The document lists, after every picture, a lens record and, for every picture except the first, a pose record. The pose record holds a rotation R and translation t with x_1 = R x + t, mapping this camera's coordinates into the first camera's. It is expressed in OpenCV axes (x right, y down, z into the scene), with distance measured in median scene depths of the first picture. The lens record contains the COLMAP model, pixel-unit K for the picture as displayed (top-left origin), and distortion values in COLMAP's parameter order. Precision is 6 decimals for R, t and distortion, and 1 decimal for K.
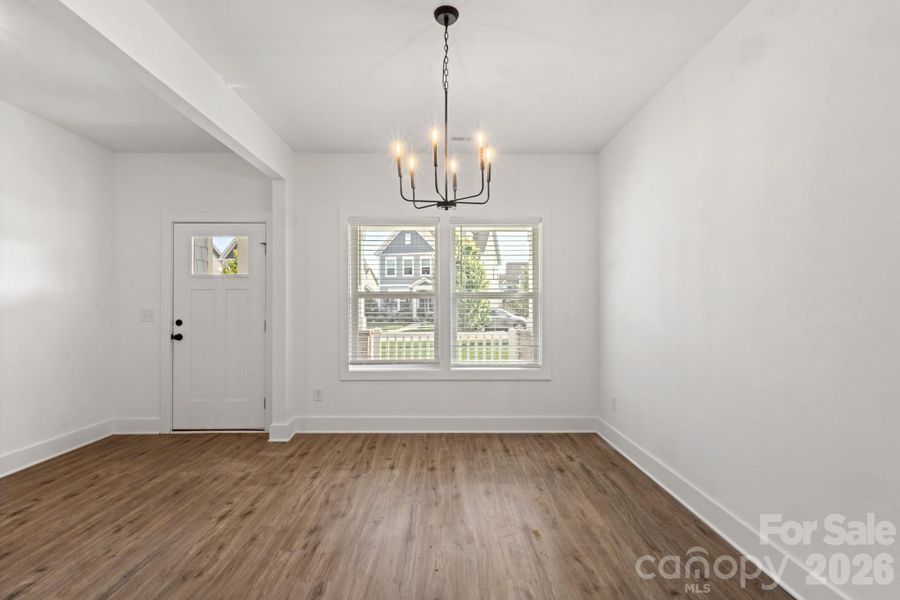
lens RADIAL K [[426.2, 0, 455.4], [0, 426.2, 301.1], [0, 0, 1]] dist [0.000203, 0.001257]
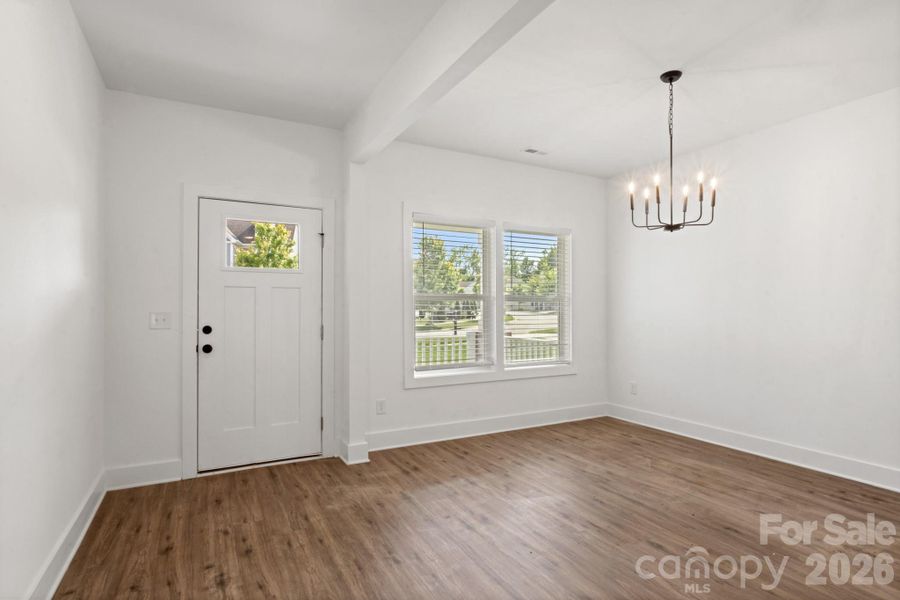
lens RADIAL K [[481.3, 0, 458.9], [0, 481.3, 300.0], [0, 0, 1]] dist [-0.015140, 0.010811]
pose [[0.877721, 0.008539, 0.479095, -0.761280], [-0.006632, 0.999962, -0.005674, -0.001138], [-0.479125, 0.001803, 0.877745, 0.039185]]
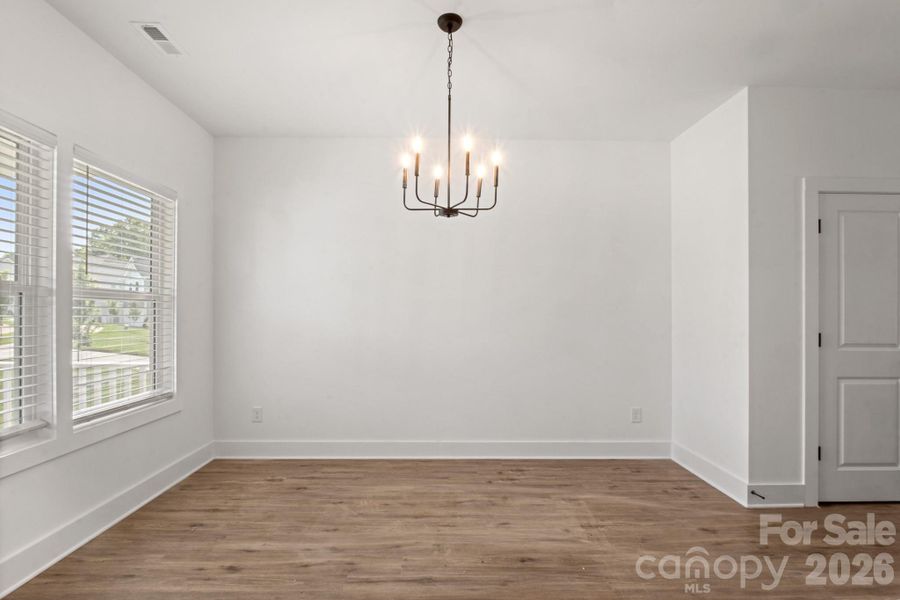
lens RADIAL K [[426.2, 0, 443.5], [0, 426.2, 312.7], [0, 0, 1]] dist [0.000203, 0.001257]
pose [[-0.008367, 0.009036, 0.999924, -0.623806], [-0.018020, 0.999795, -0.009186, 0.011570], [-0.999803, -0.018096, -0.008203, 0.626700]]
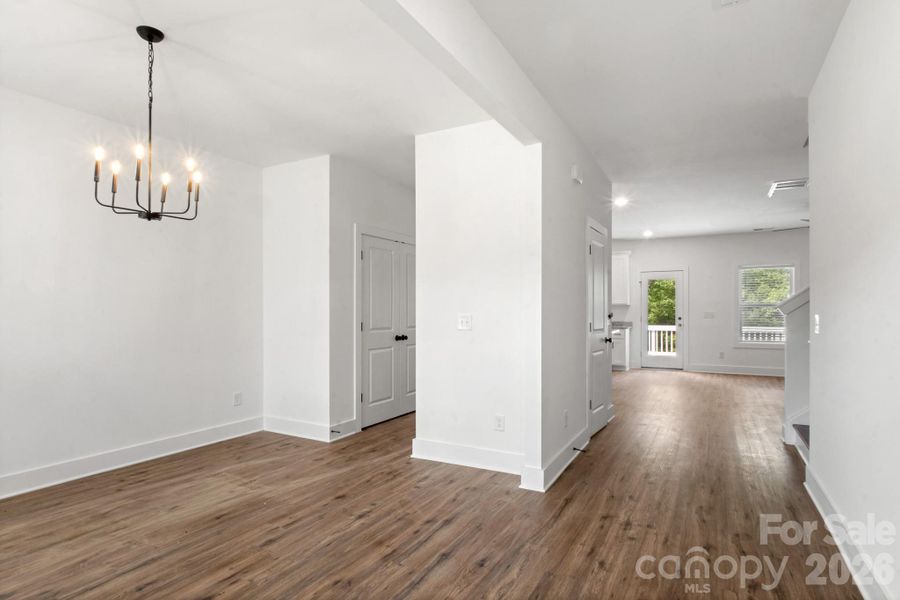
lens RADIAL K [[481.3, 0, 451.8], [0, 481.3, 307.2], [0, 0, 1]] dist [-0.015140, 0.010811]
pose [[-0.871977, 0.005352, 0.489518, -0.762681], [-0.005230, 0.999781, -0.020248, 0.011607], [-0.489519, -0.020216, -0.871758, 1.022354]]
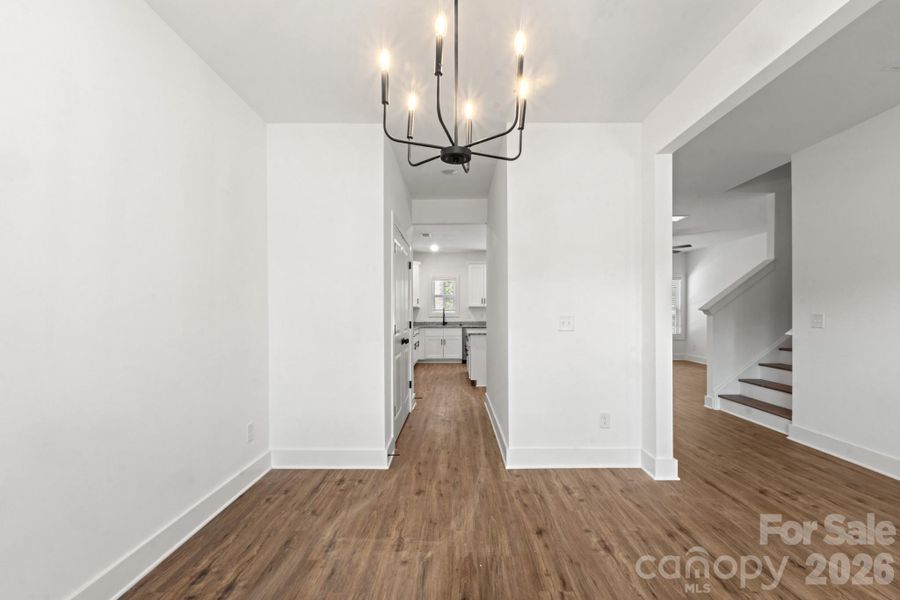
lens RADIAL K [[426.2, 0, 450.8], [0, 426.2, 315.4], [0, 0, 1]] dist [0.000203, 0.001257]
pose [[-0.999920, 0.004615, 0.011770, -0.011235], [0.004545, 0.999972, -0.005931, 0.011174], [-0.011797, -0.005878, -0.999913, 1.010742]]
